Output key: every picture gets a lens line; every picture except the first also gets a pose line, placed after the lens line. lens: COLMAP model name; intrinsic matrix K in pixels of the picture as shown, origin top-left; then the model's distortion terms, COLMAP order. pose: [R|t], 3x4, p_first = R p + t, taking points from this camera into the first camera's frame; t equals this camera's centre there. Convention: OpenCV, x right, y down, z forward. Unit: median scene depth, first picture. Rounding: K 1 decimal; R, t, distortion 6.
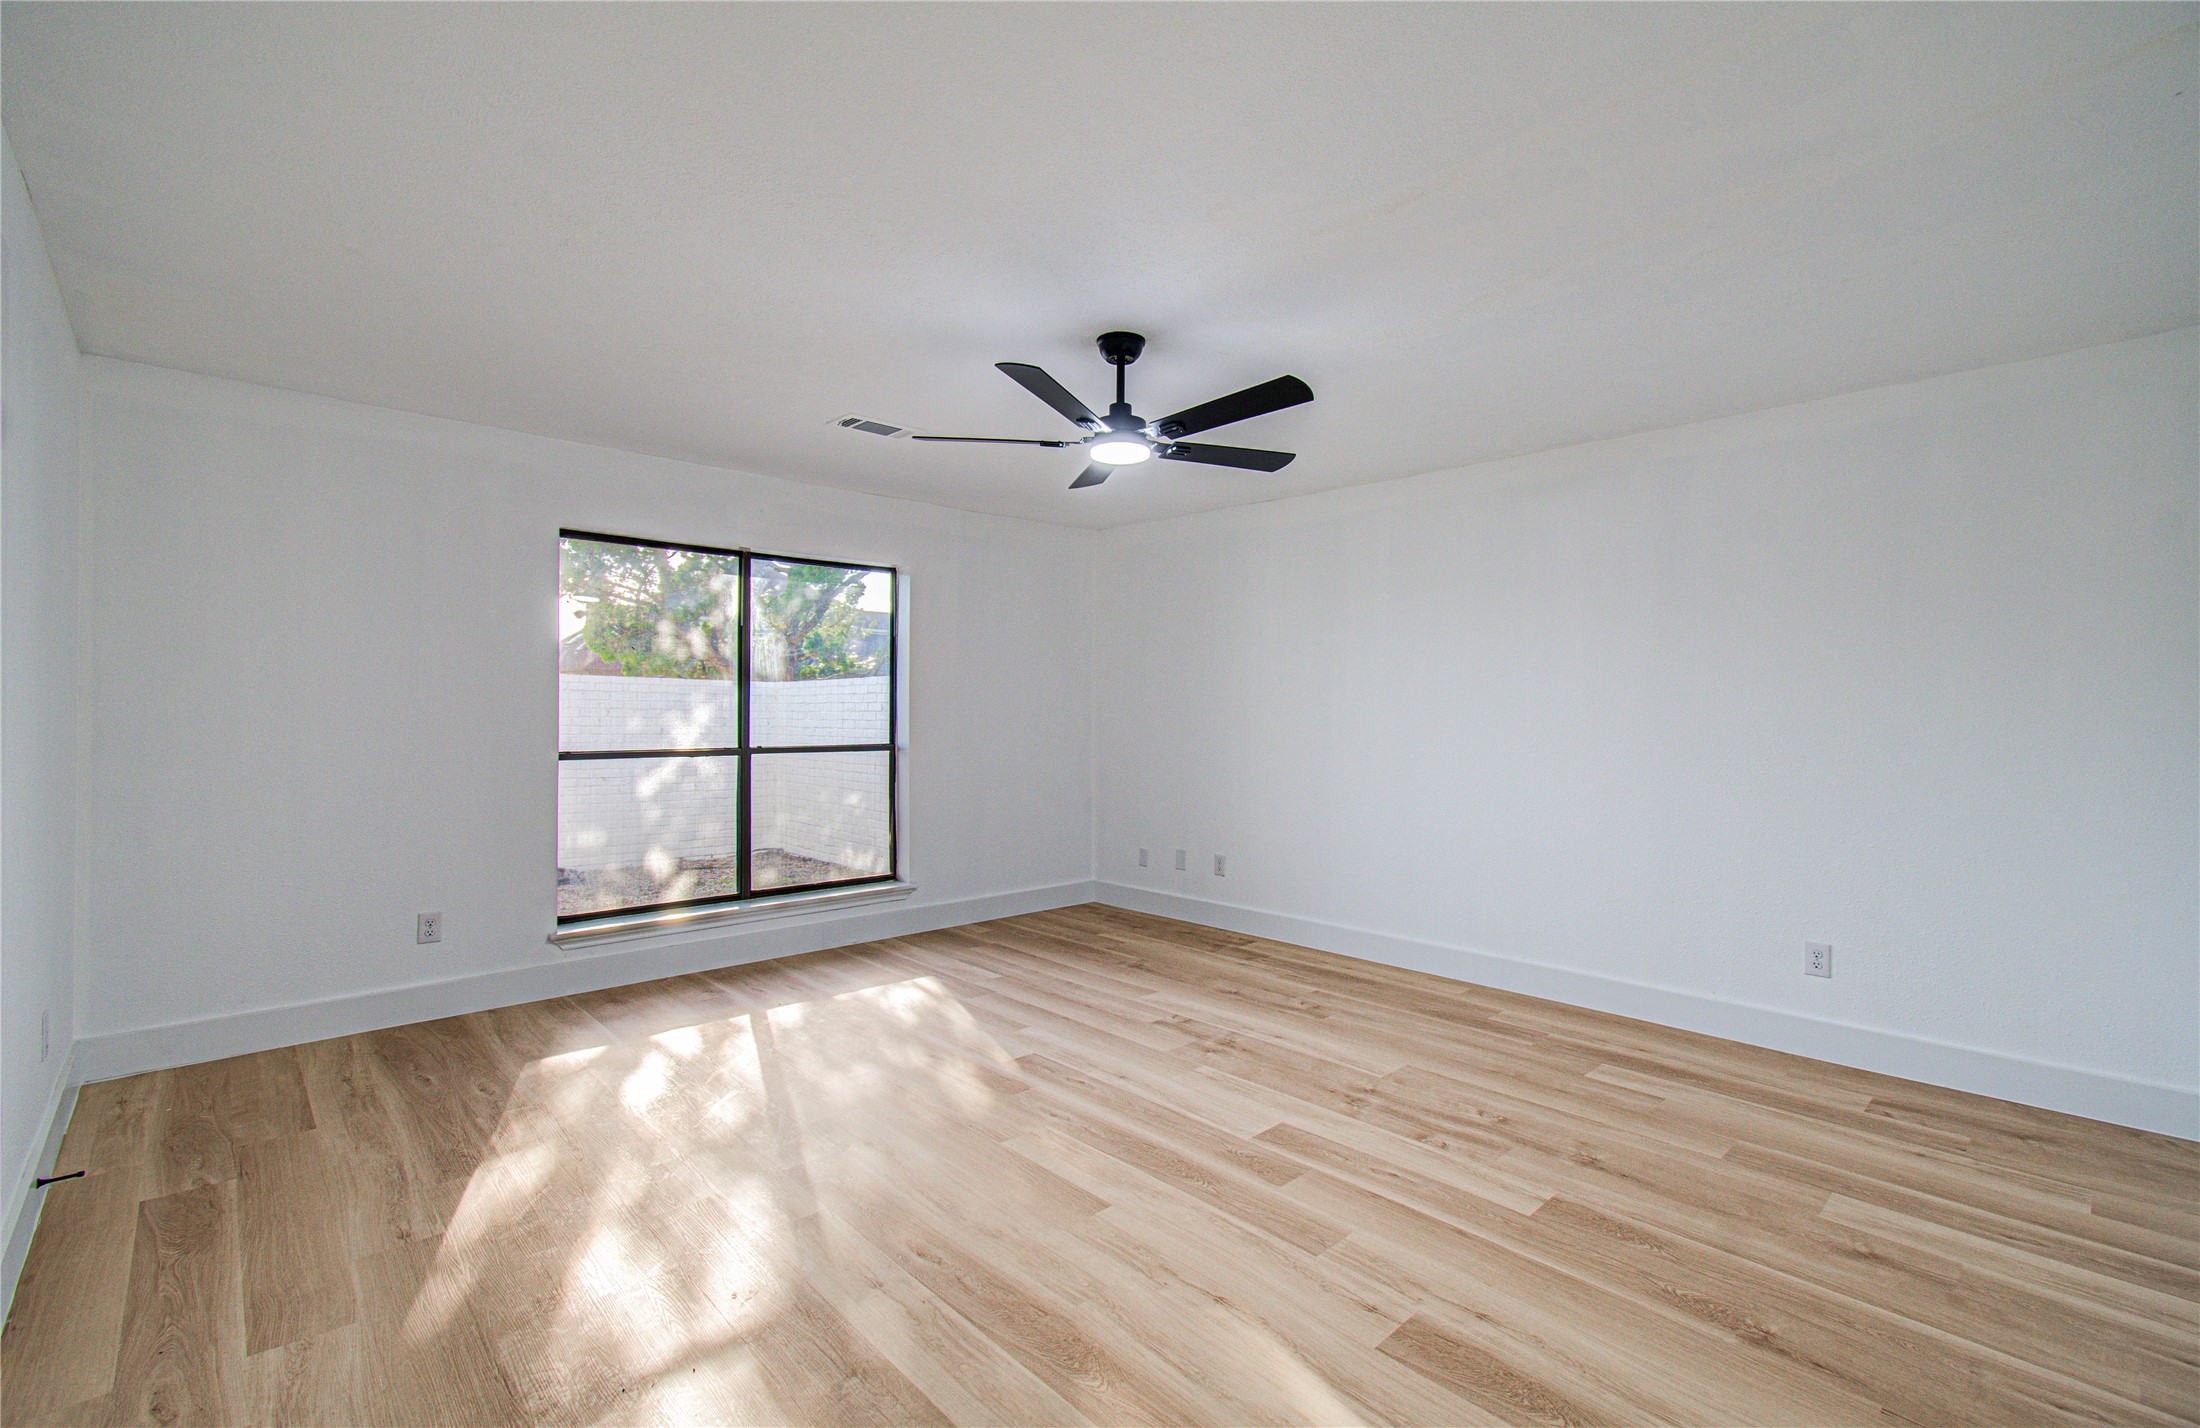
lens RADIAL K [[933.6, 0, 1100.0], [0, 933.6, 714.0], [0, 0, 1]] dist [-0.016191, 0.000209]
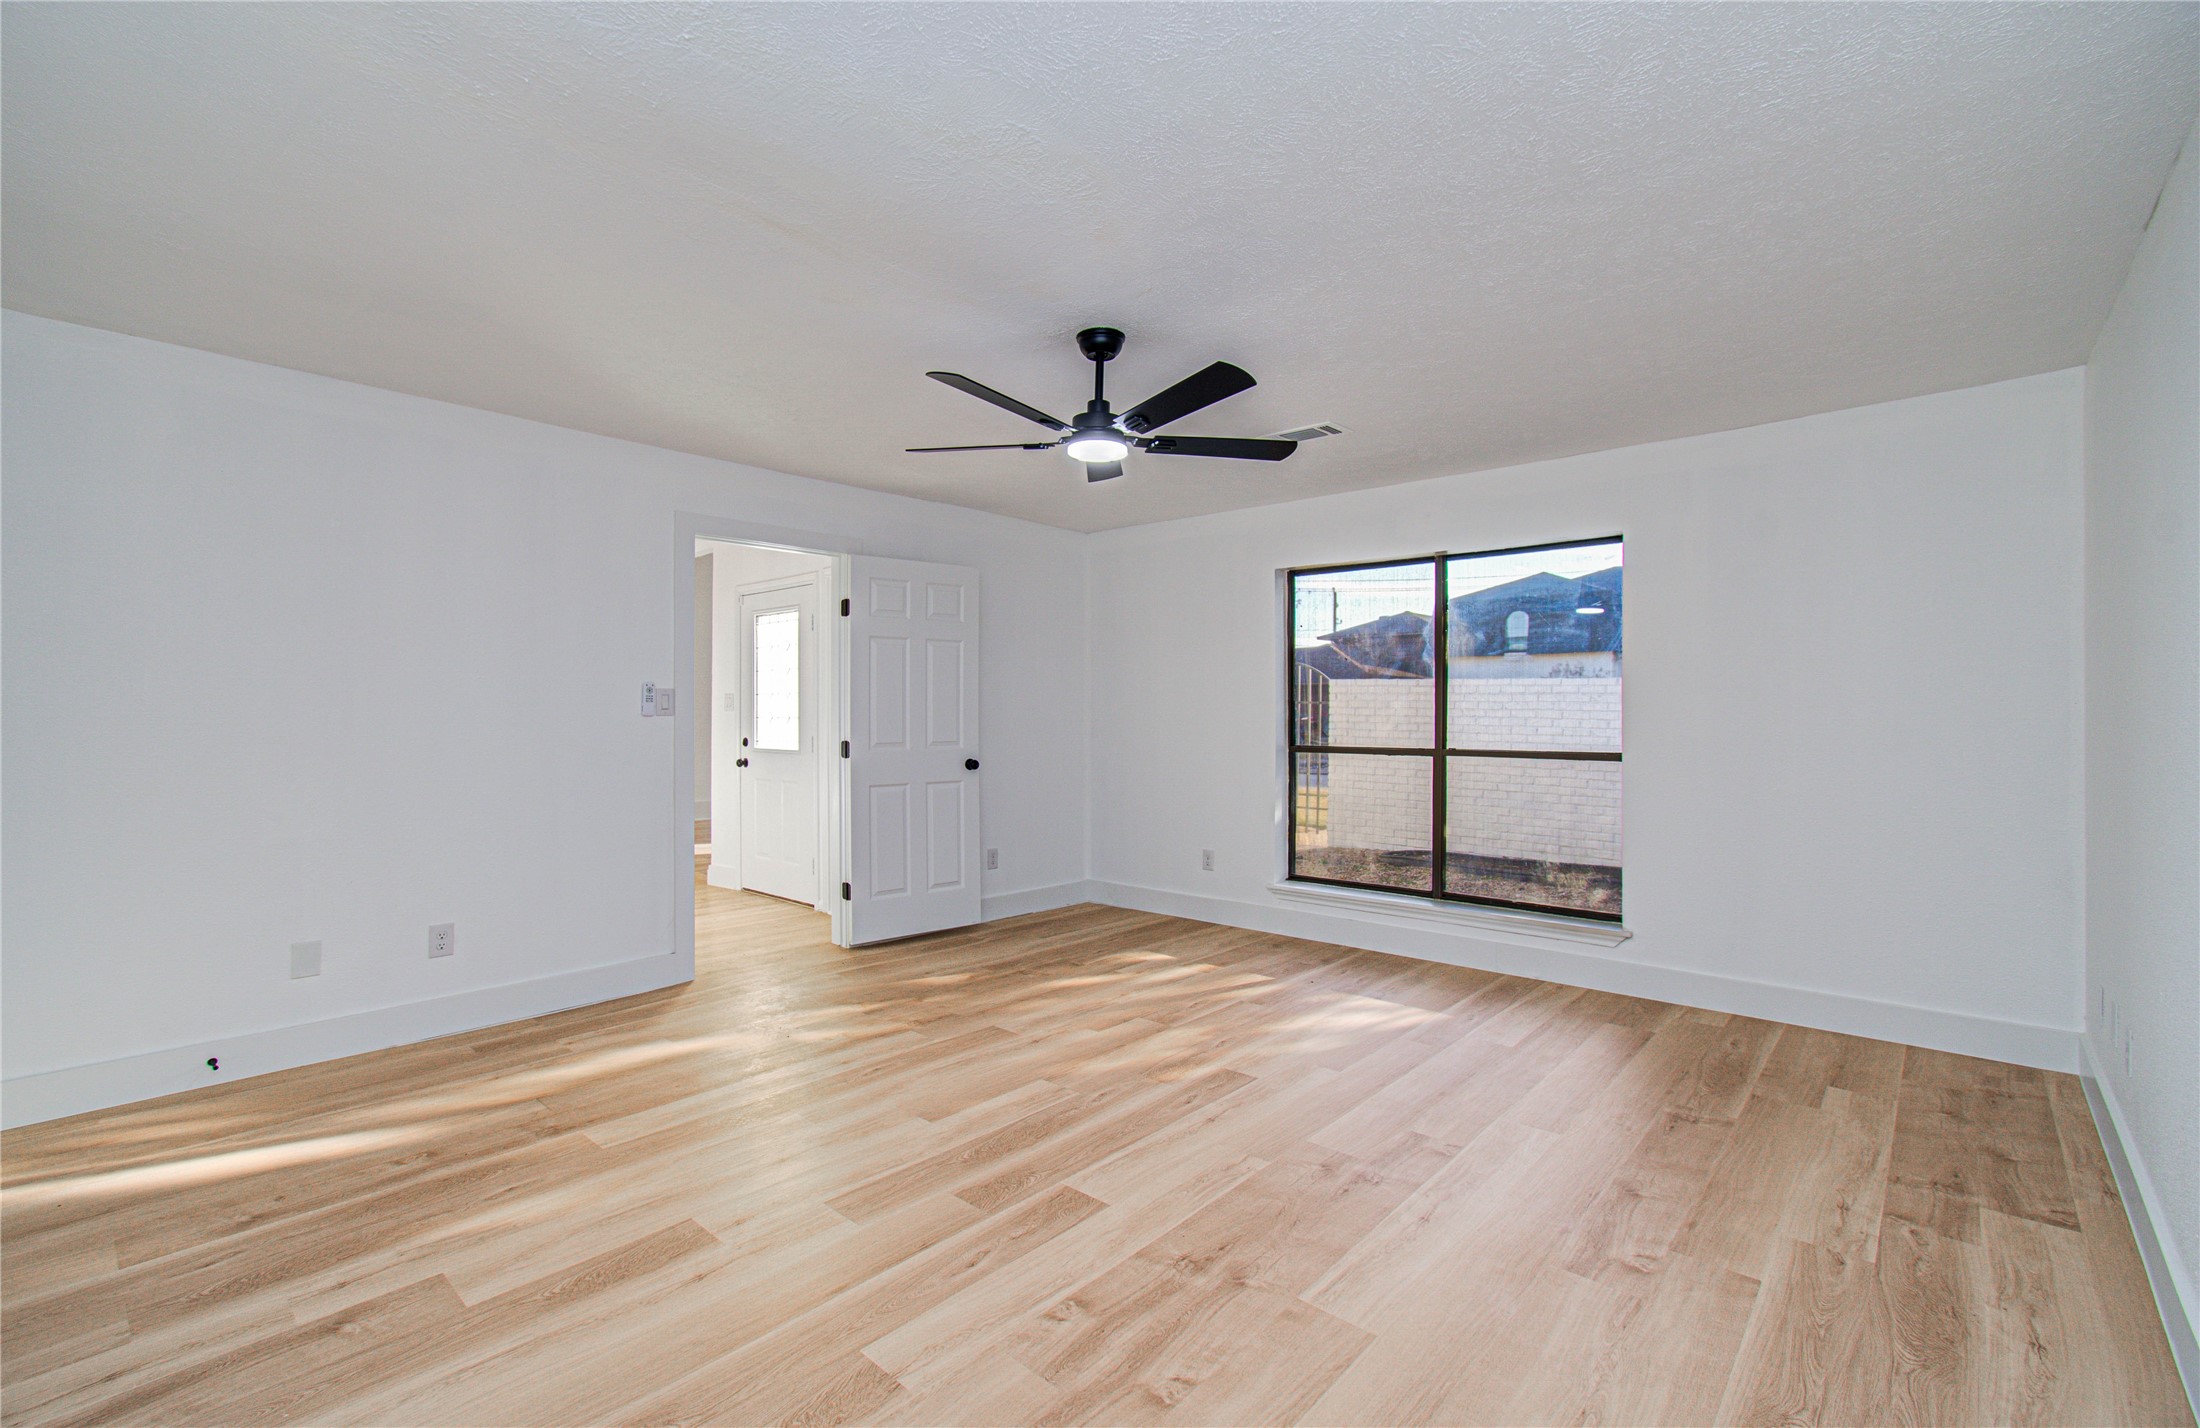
lens RADIAL K [[956.9, 0, 1105.2], [0, 956.9, 710.3], [0, 0, 1]] dist [-0.004247, 0.000578]
pose [[0.089065, -0.009563, -0.995980, 0.980191], [-0.004547, 0.999940, -0.010008, 0.010036], [0.996015, 0.005420, 0.089017, 0.864557]]
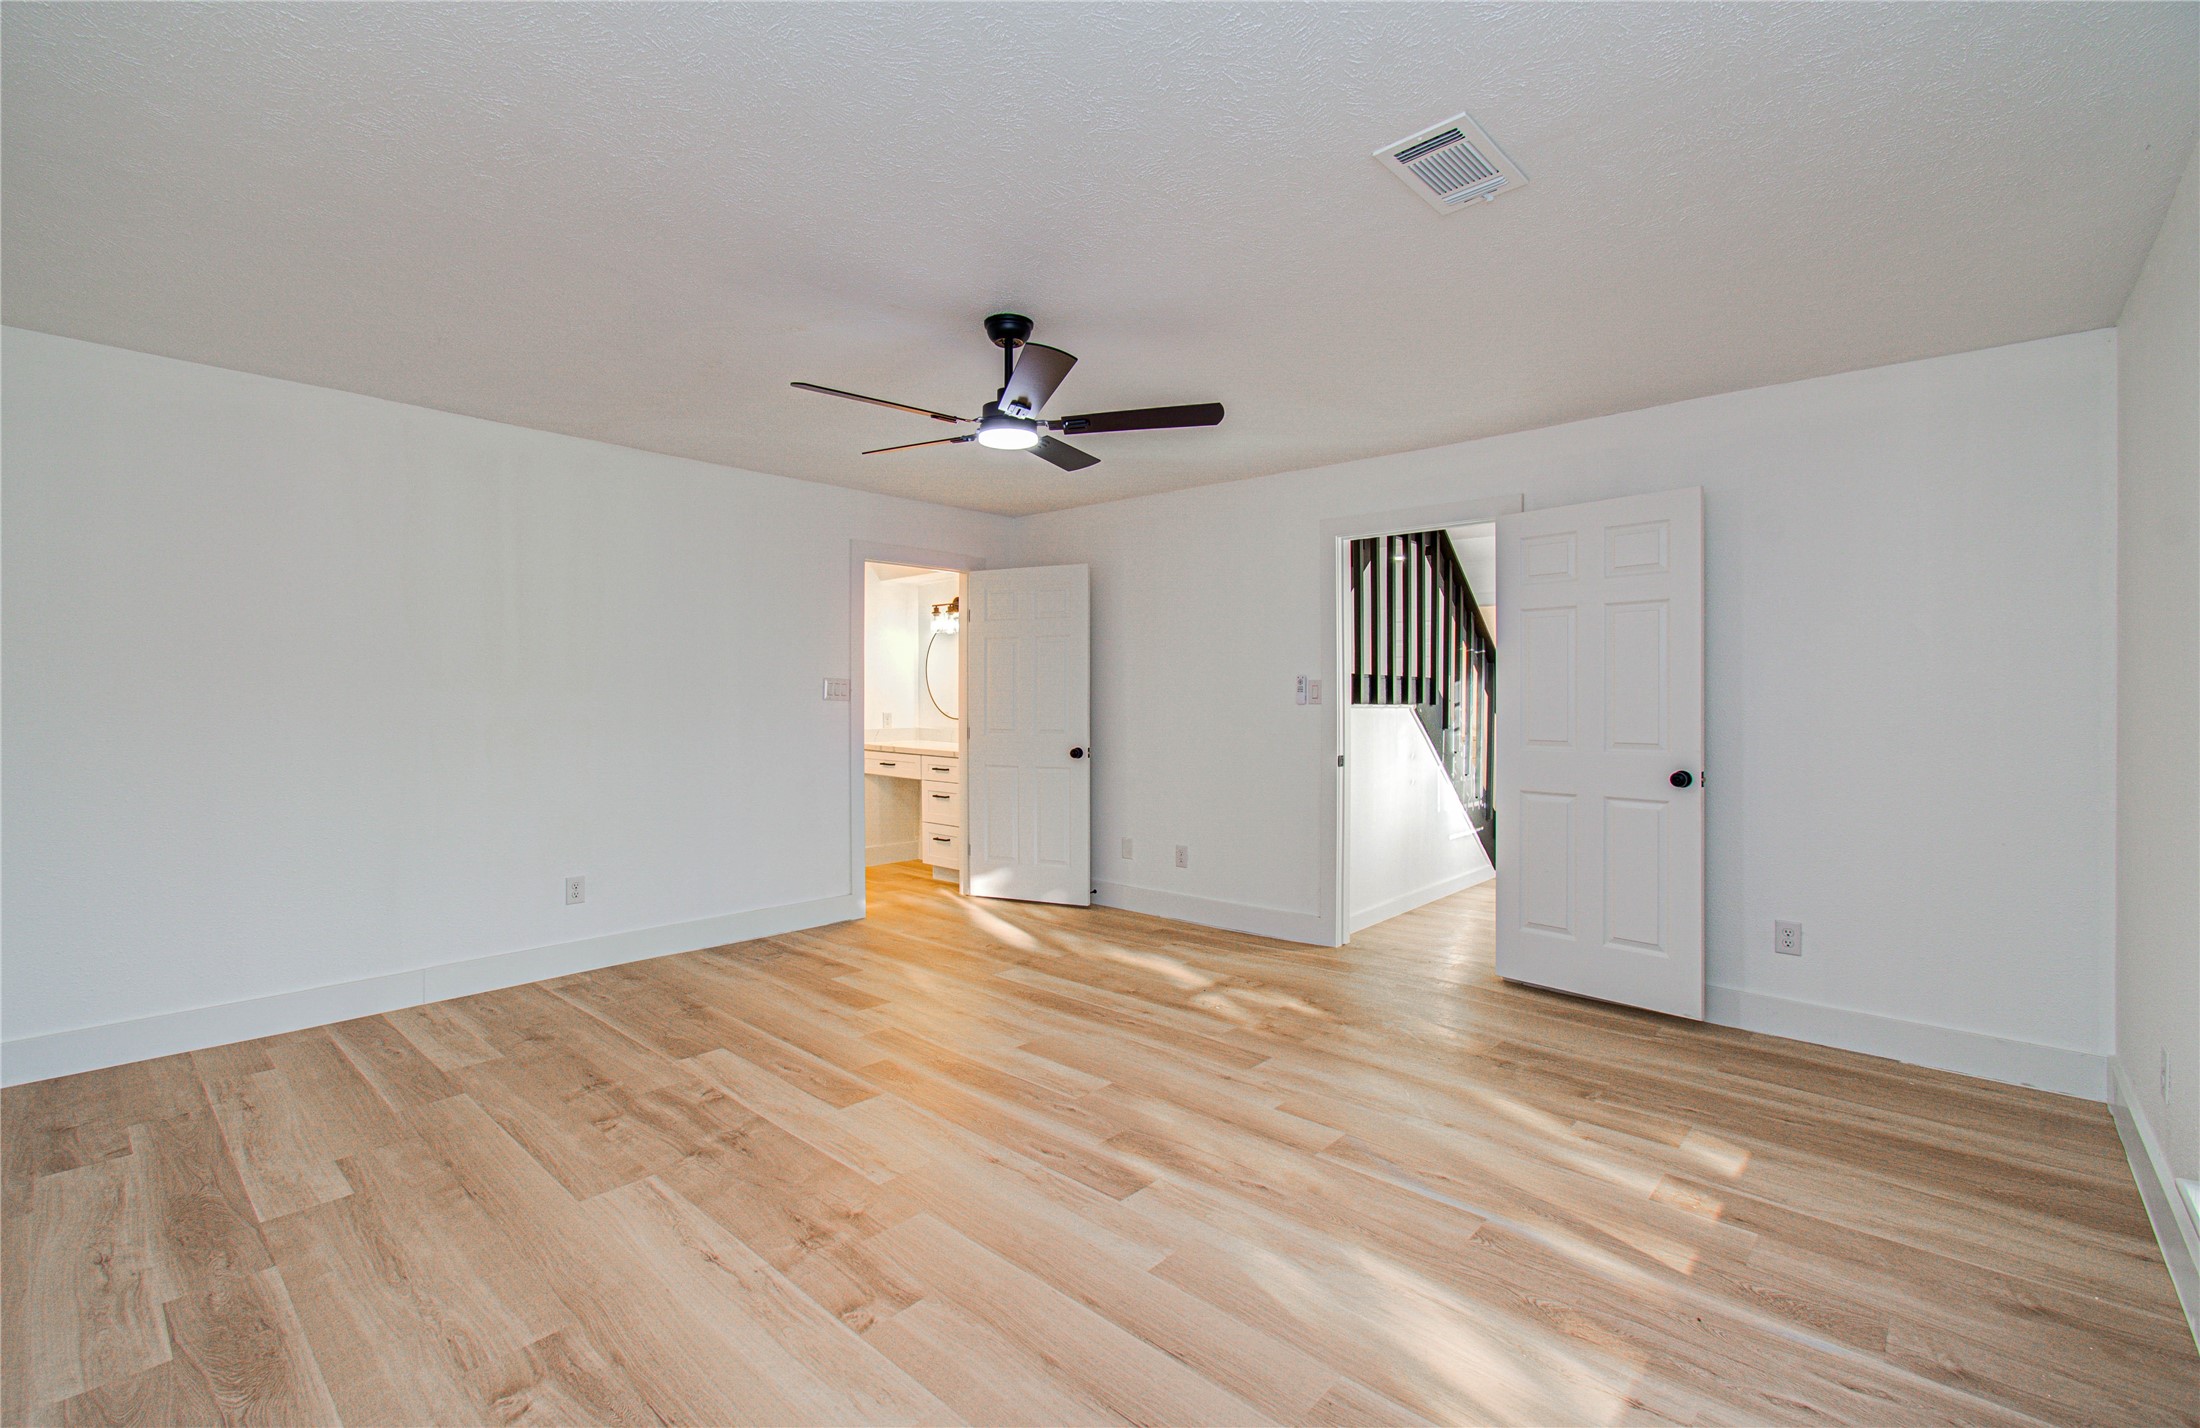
lens RADIAL K [[956.9, 0, 1105.2], [0, 956.9, 710.3], [0, 0, 1]] dist [-0.004247, 0.000578]
pose [[-0.996870, -0.008334, -0.078613, -0.002188], [-0.009673, 0.999814, 0.016667, -0.005896], [0.078459, 0.017375, -0.996766, 1.912472]]
